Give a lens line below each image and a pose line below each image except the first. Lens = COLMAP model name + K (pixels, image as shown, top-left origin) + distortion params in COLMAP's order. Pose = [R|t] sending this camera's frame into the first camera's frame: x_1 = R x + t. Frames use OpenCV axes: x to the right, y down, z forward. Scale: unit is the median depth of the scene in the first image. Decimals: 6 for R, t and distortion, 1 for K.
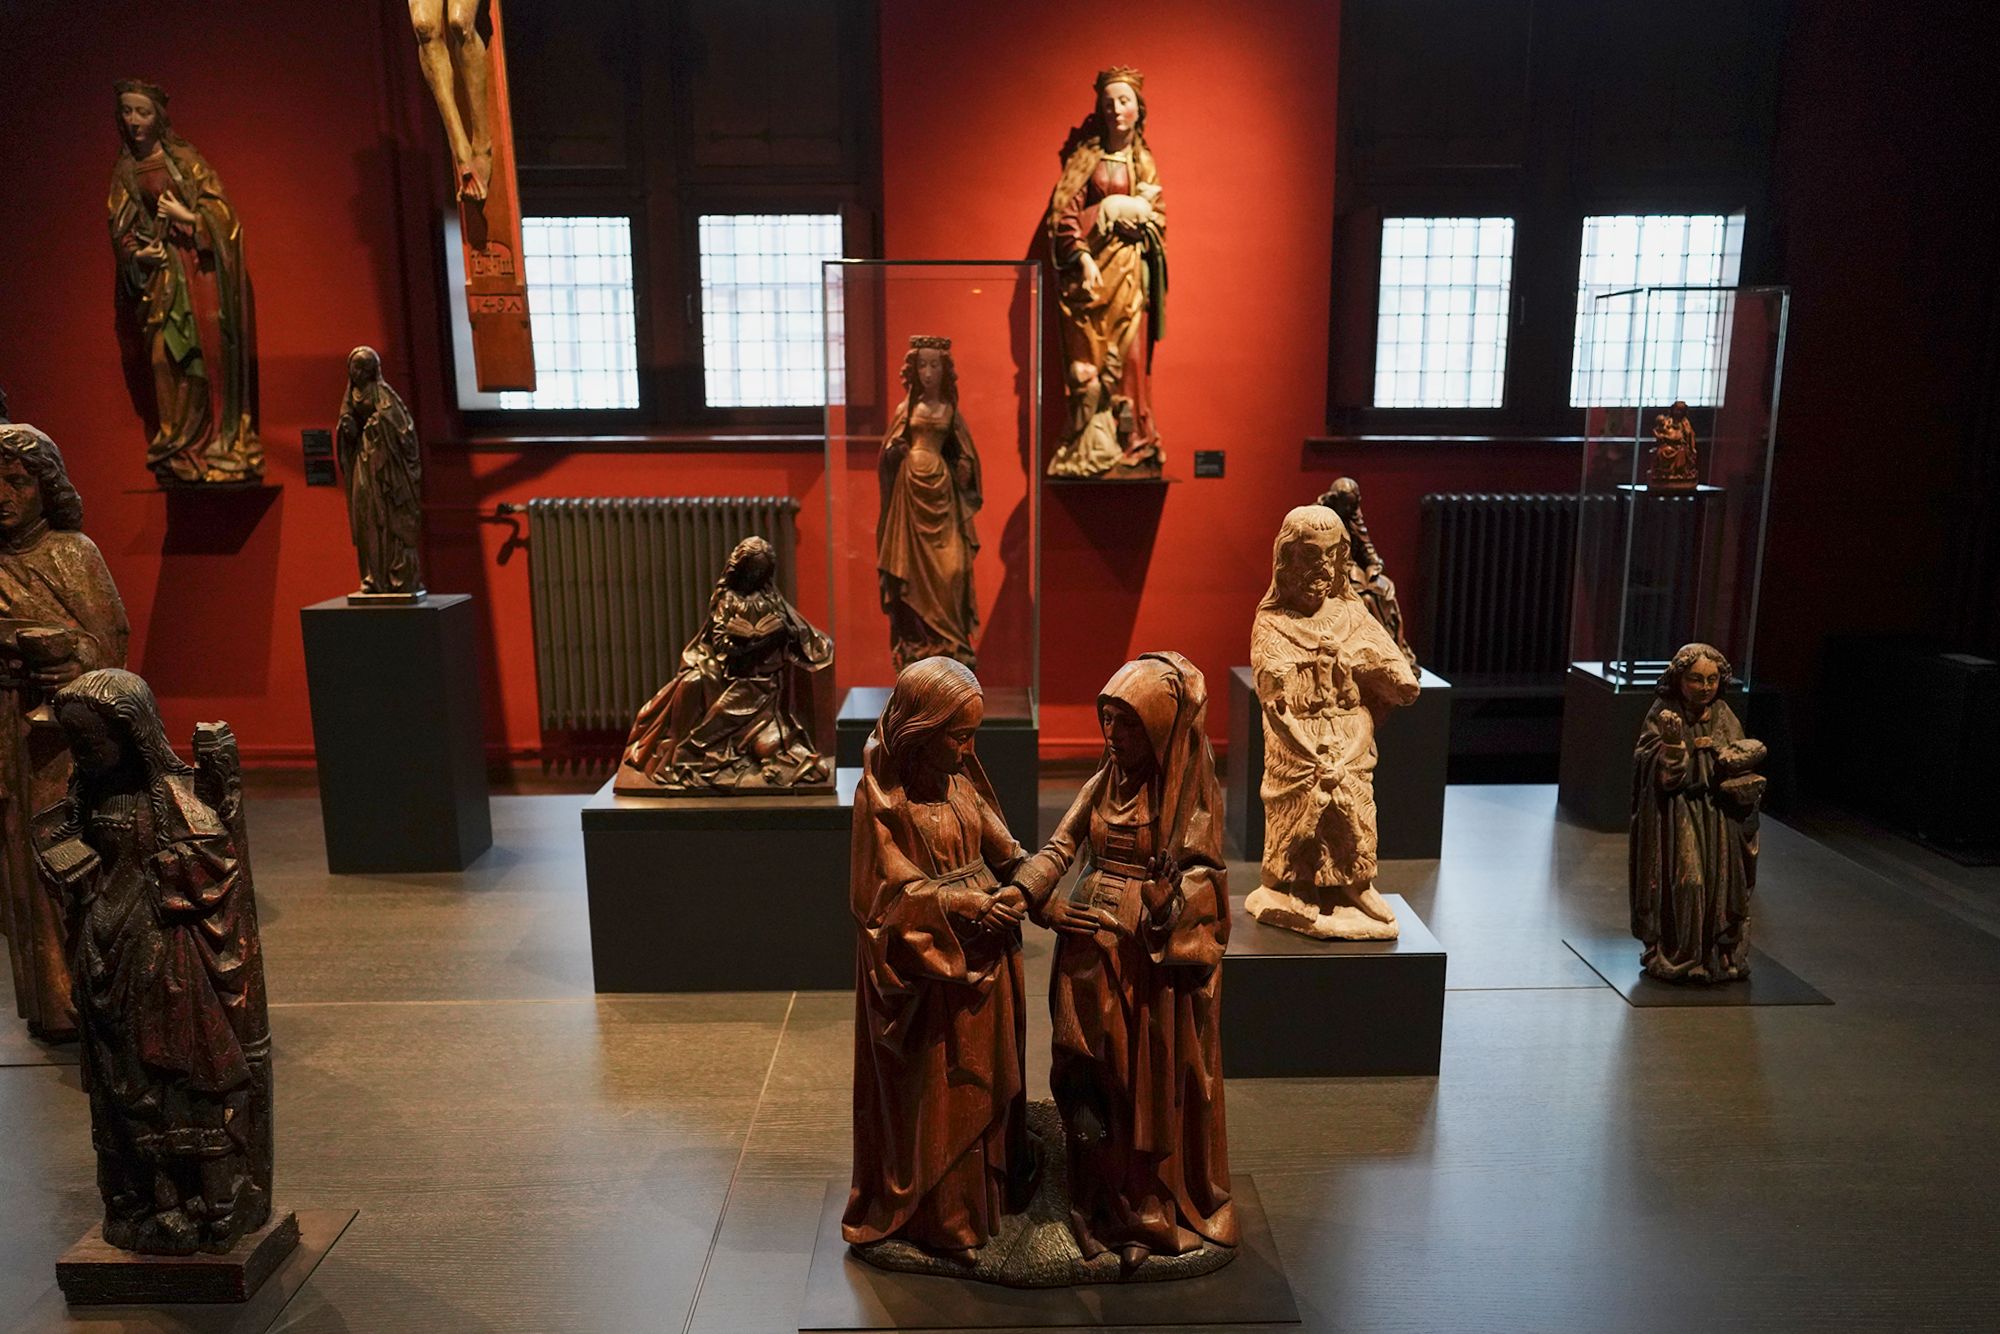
lens RADIAL K [[1385.1, 0, 1000.0], [0, 1385.1, 667.0], [0, 0, 1]] dist [-0.013351, 0.001967]
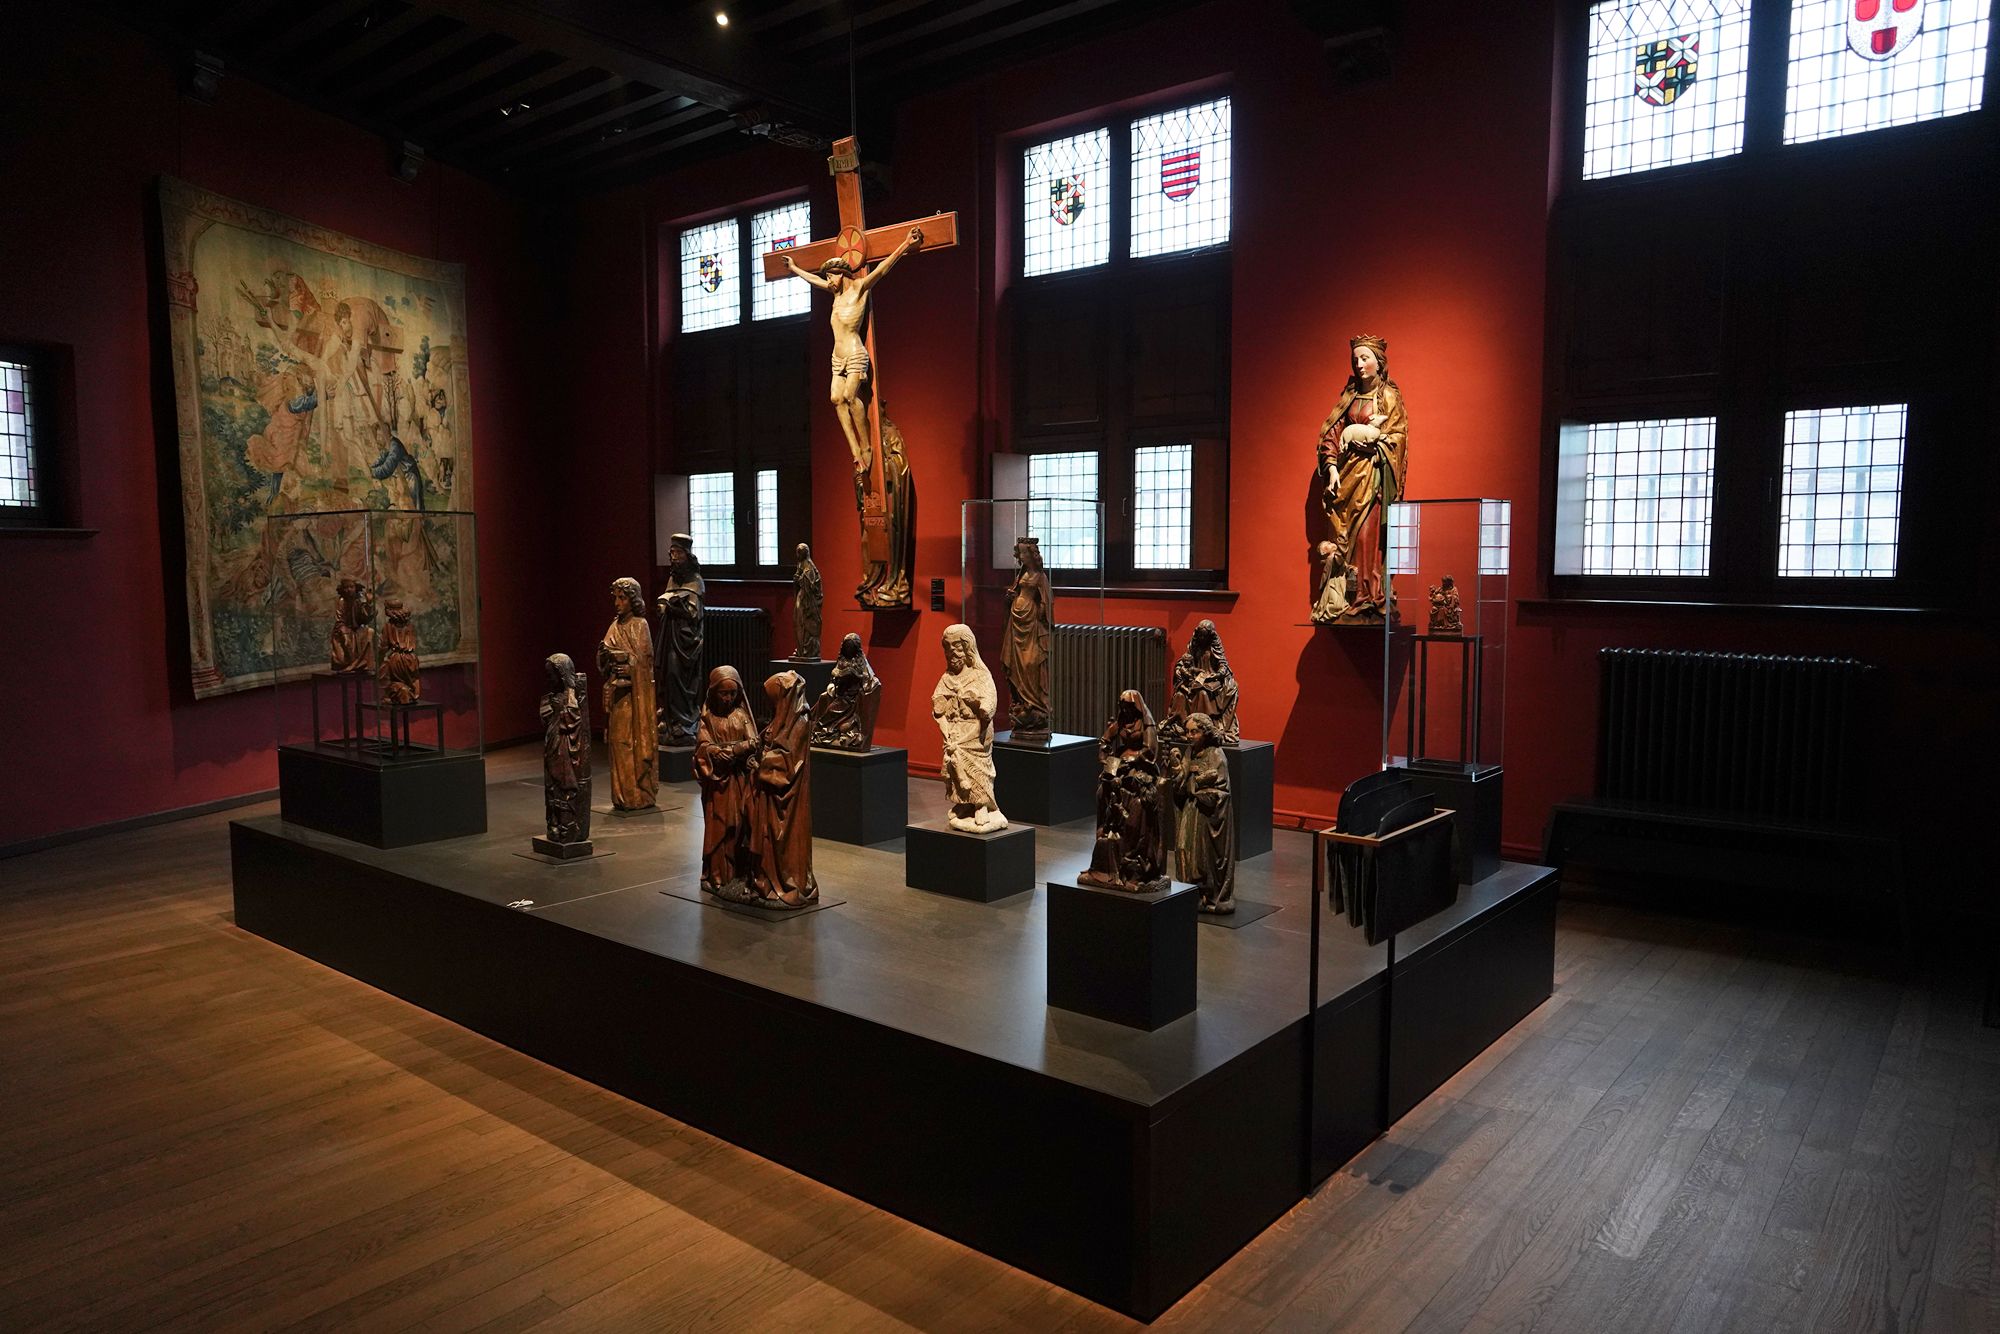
lens RADIAL K [[1385.1, 0, 1000.0], [0, 1385.1, 667.0], [0, 0, 1]] dist [-0.013351, 0.001967]
pose [[0.753893, 0.058300, -0.654406, 0.736106], [-0.126668, 0.990265, -0.057704, 0.029240], [0.644671, 0.126395, 0.753938, -0.256049]]
